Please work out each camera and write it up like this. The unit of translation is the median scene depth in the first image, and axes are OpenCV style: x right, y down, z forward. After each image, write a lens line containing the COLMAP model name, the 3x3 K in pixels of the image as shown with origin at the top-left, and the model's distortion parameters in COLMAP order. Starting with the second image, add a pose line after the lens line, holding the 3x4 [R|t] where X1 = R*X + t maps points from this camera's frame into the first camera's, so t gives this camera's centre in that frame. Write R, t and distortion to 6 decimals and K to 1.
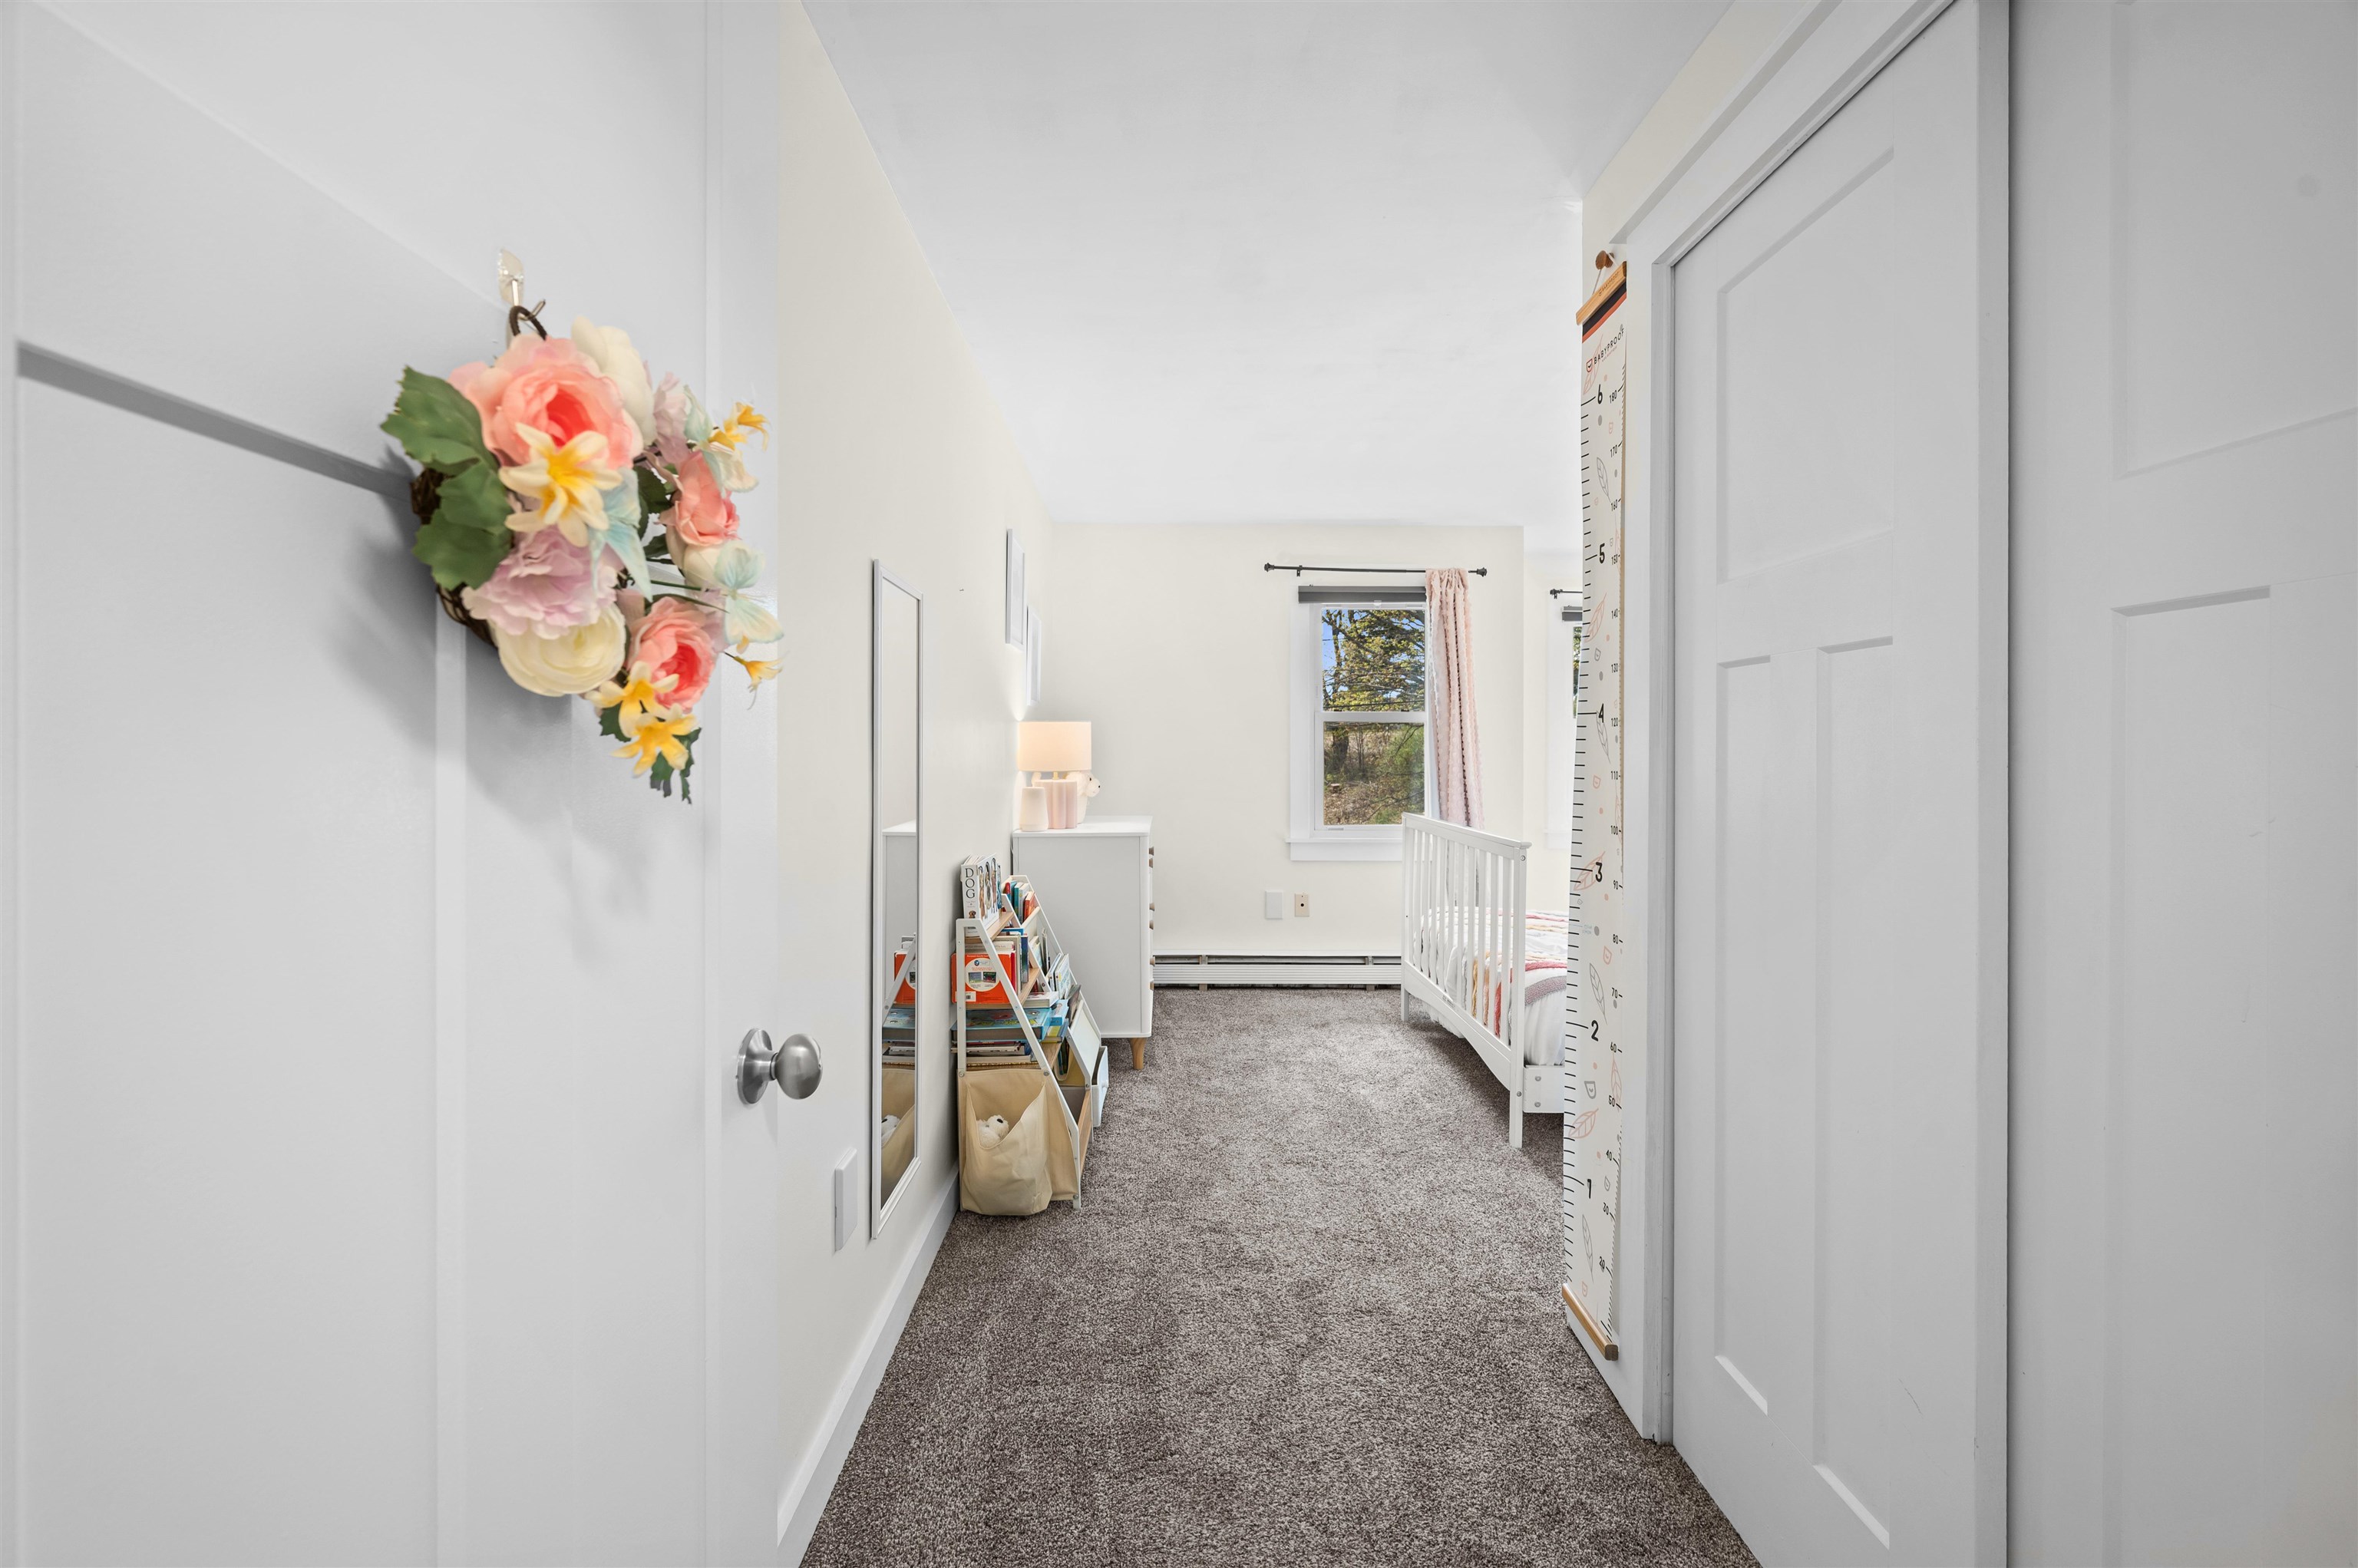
lens RADIAL K [[1000.5, 0, 1186.6], [0, 1000.5, 748.6], [0, 0, 1]] dist [0.000667, 0.000048]
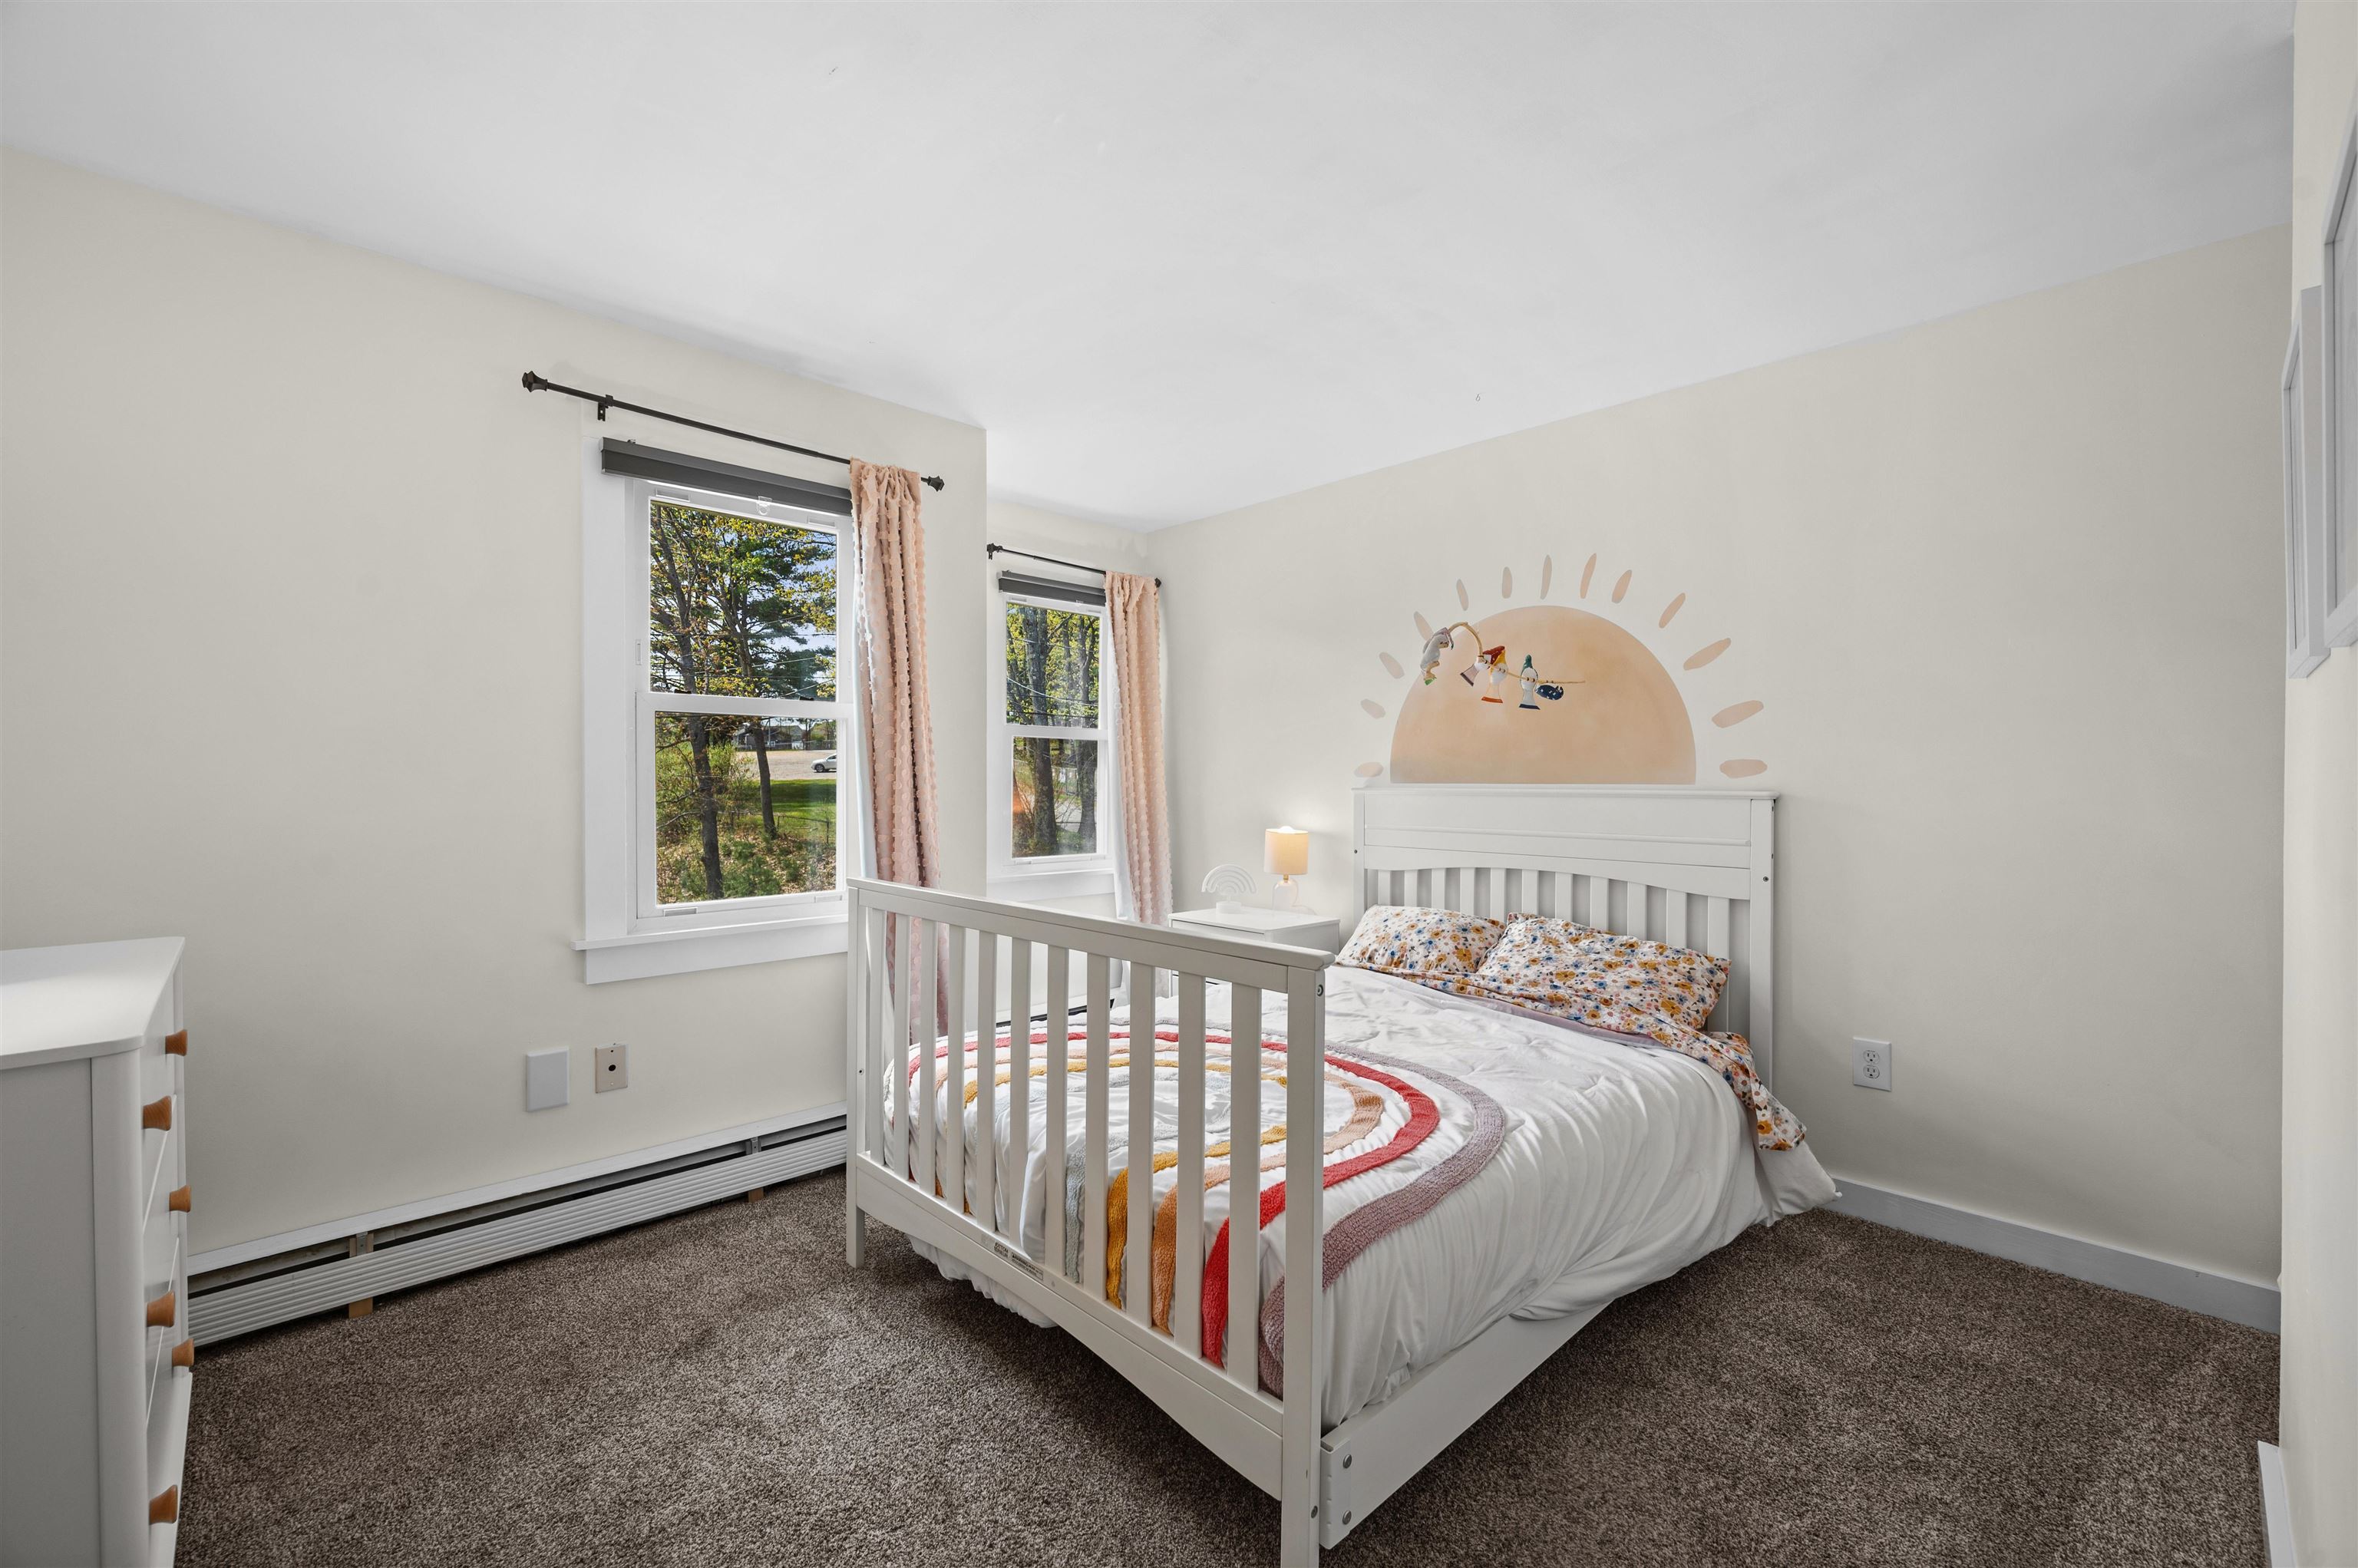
lens RADIAL K [[963.0, 0, 1188.7], [0, 963.0, 775.2], [0, 0, 1]] dist [0.000781, -0.000147]
pose [[0.734035, -0.008379, 0.679060, -0.001936], [0.006422, 0.999965, 0.005396, 0.005425], [-0.679081, 0.000400, 0.734063, 0.452510]]
